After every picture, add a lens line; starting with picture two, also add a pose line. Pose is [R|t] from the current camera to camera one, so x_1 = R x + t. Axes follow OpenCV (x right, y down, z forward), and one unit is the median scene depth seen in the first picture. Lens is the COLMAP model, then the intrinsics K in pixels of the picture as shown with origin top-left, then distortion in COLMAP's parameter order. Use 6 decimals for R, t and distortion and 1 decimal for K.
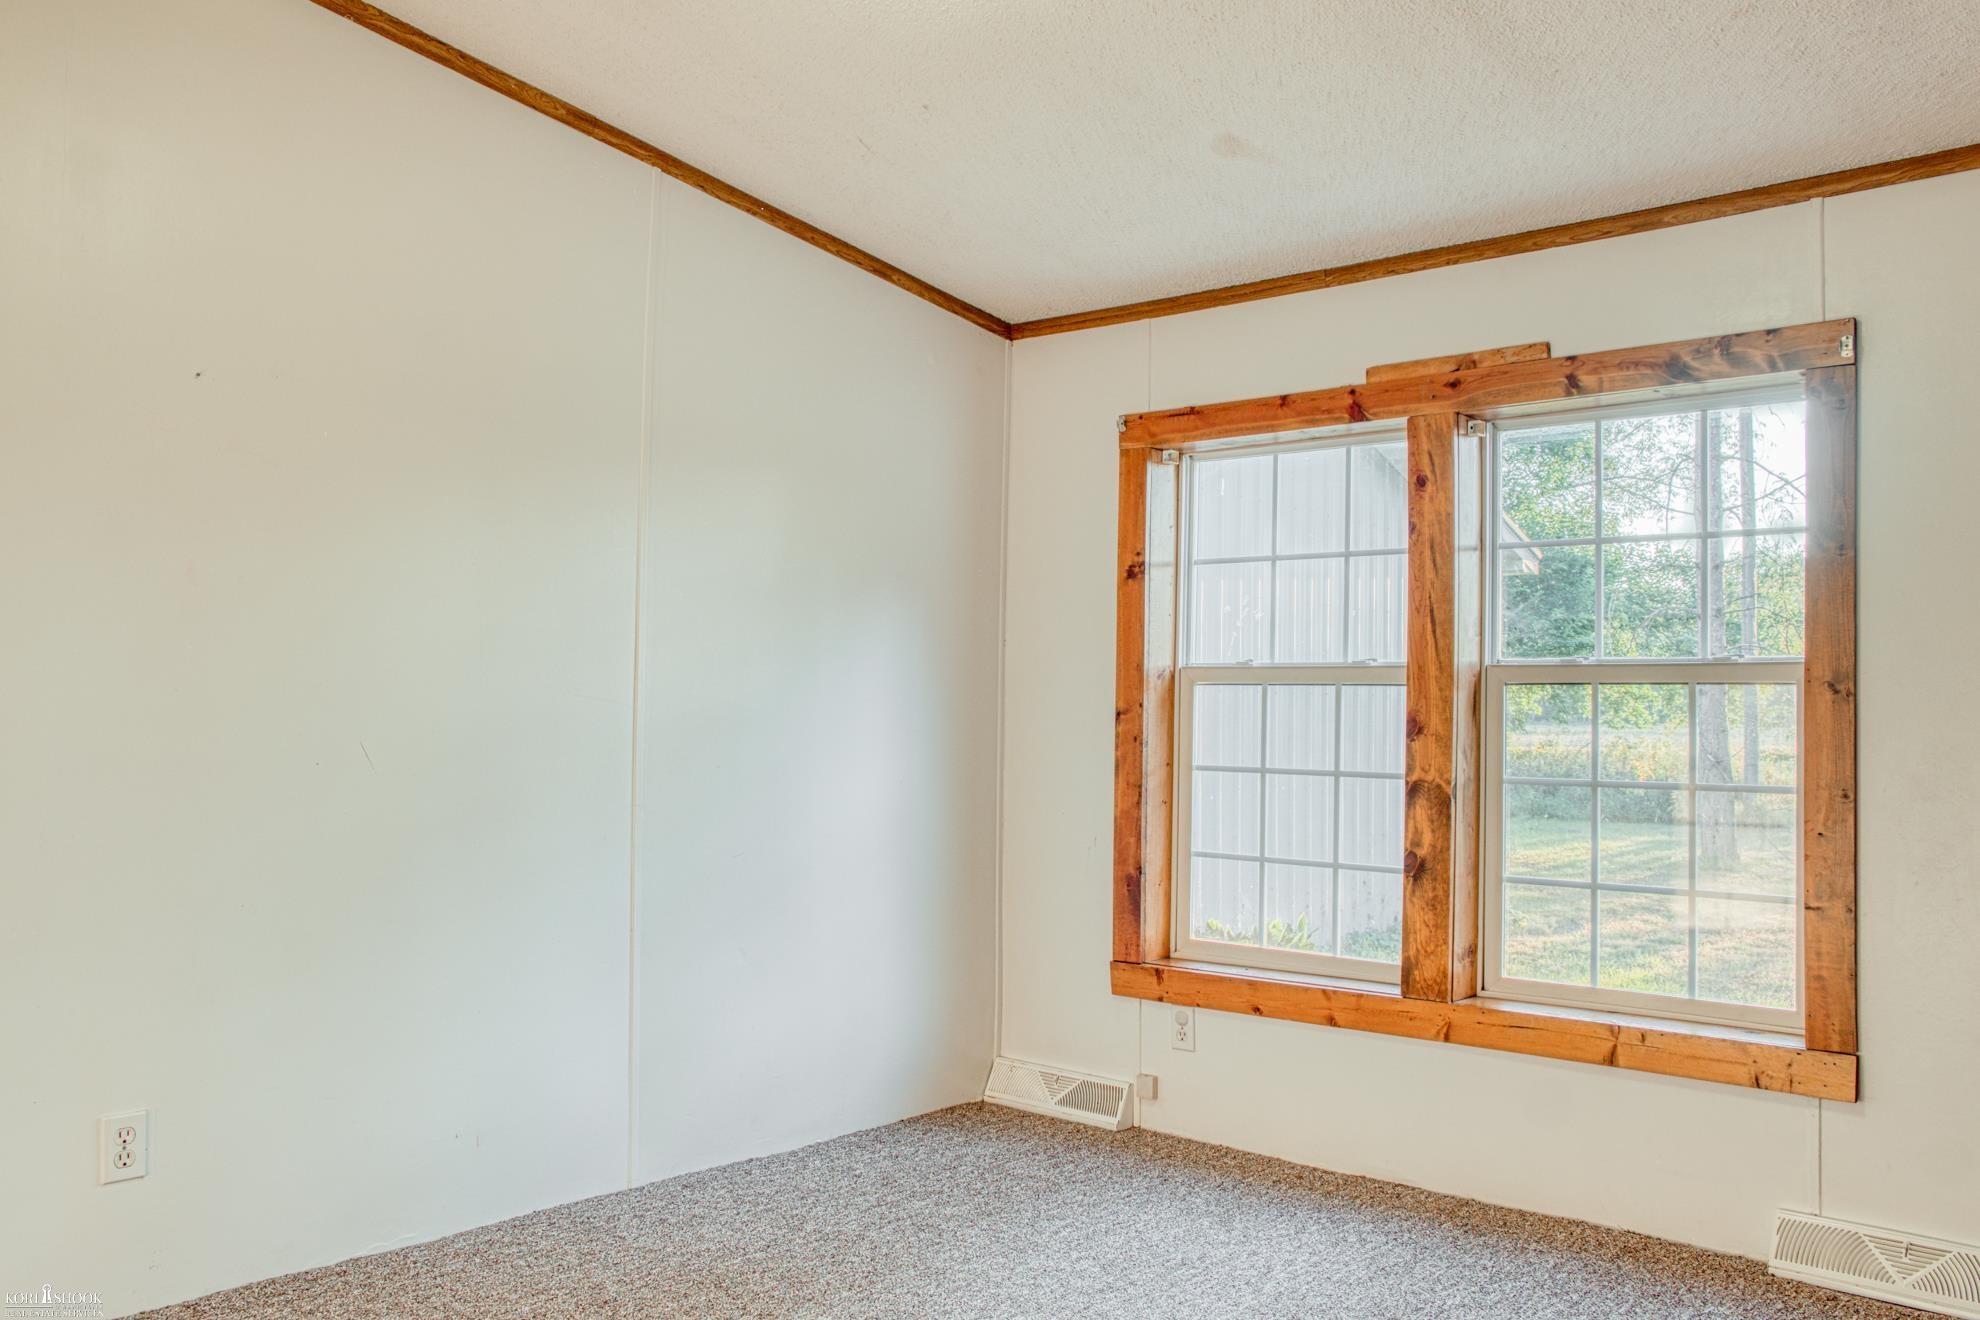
lens RADIAL K [[1690.8, 0, 990.0], [0, 1690.8, 660.0], [0, 0, 1]] dist [-0.131152, 0.120222]
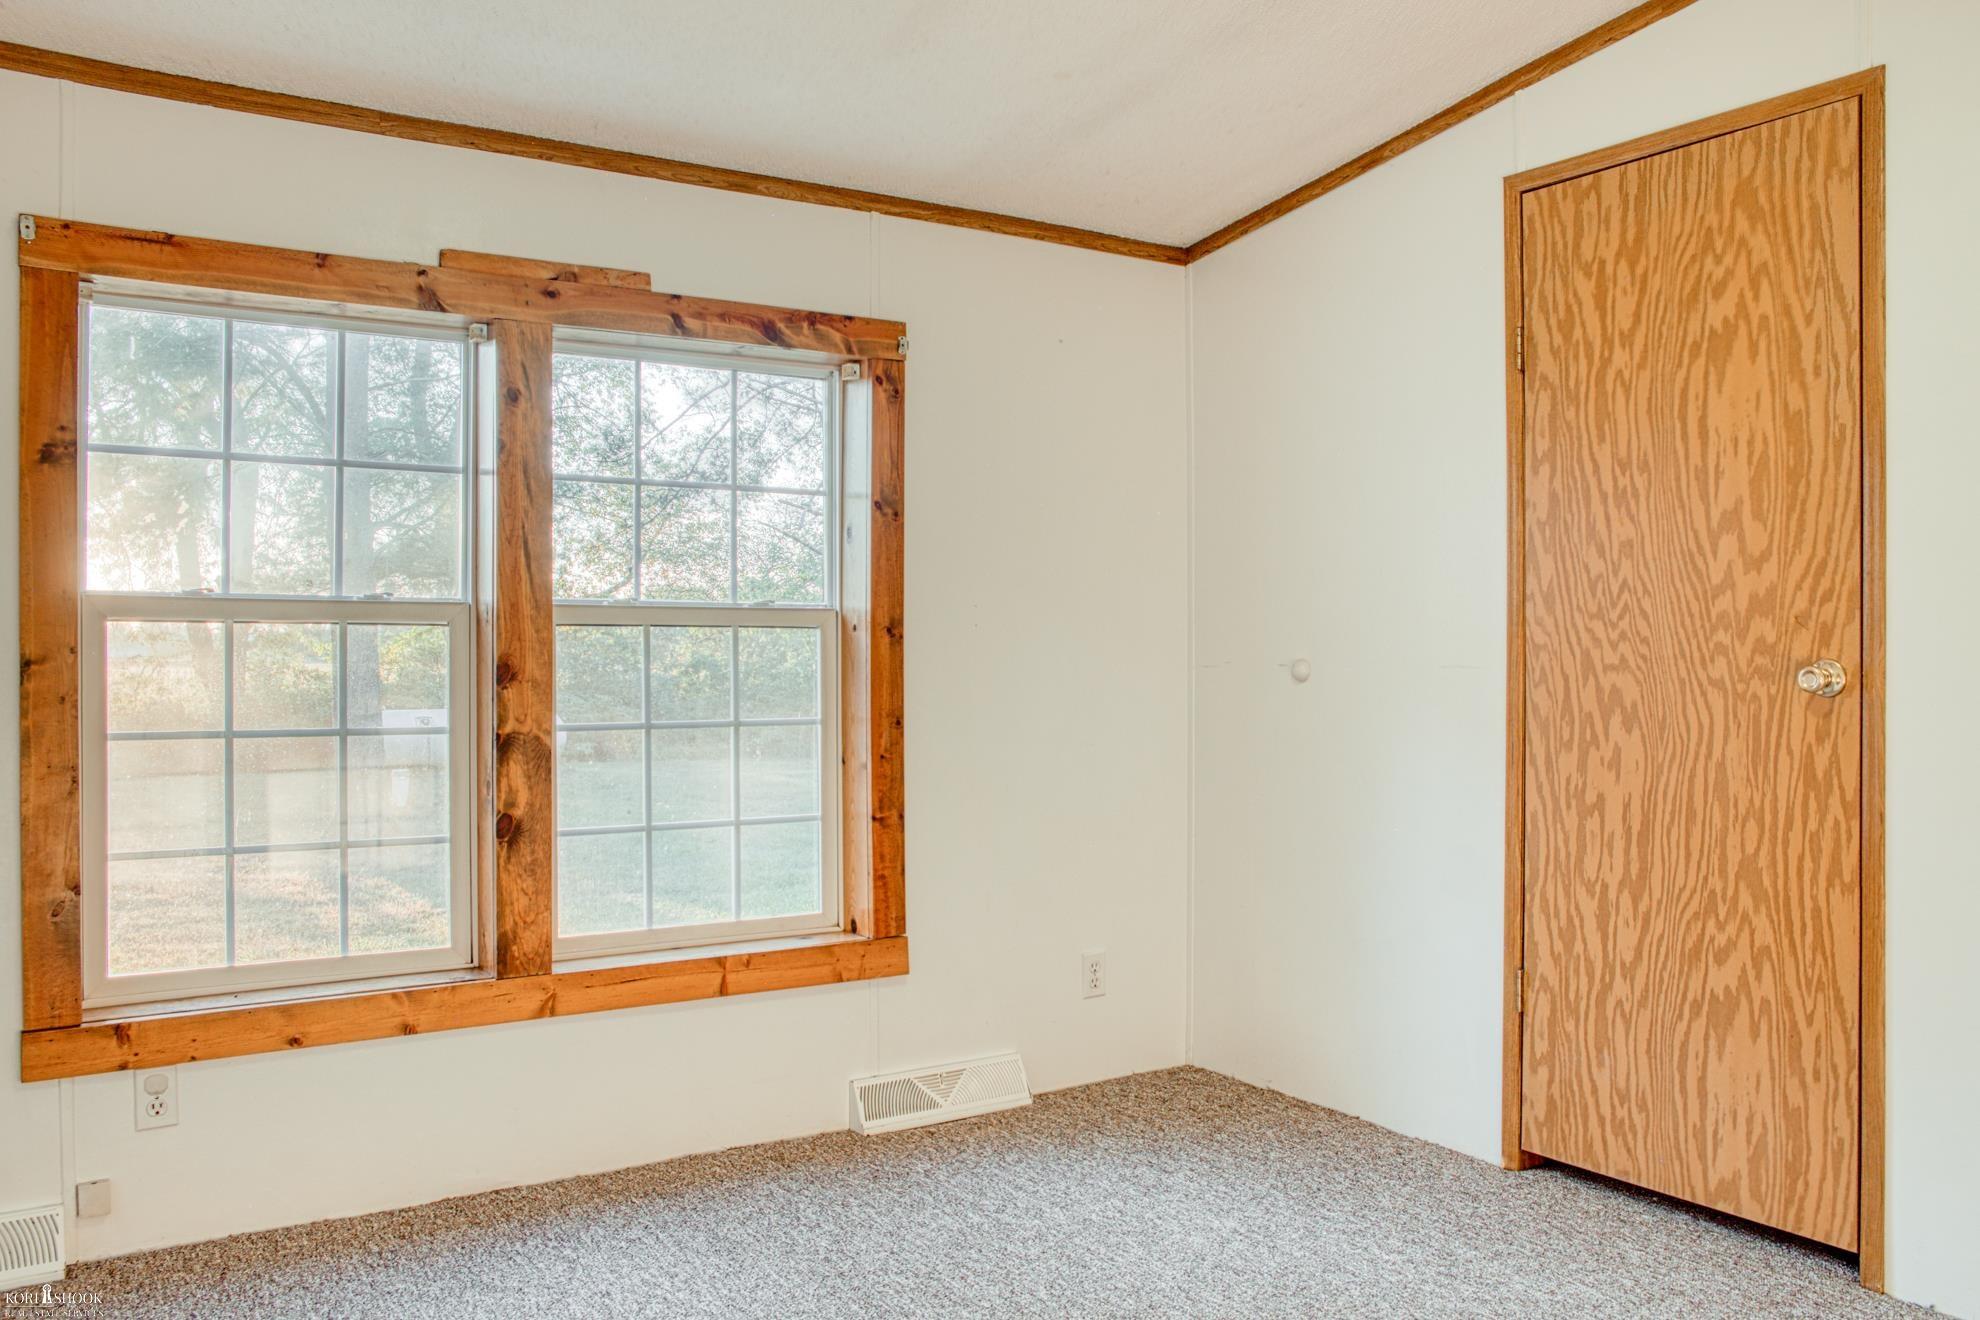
lens RADIAL K [[1690.8, 0, 990.0], [0, 1690.8, 660.0], [0, 0, 1]] dist [-0.131152, 0.120222]
pose [[0.201036, -0.017968, 0.979419, -0.561154], [-0.028492, 0.999301, 0.024181, 0.004612], [-0.979169, -0.032767, 0.200383, 0.577056]]
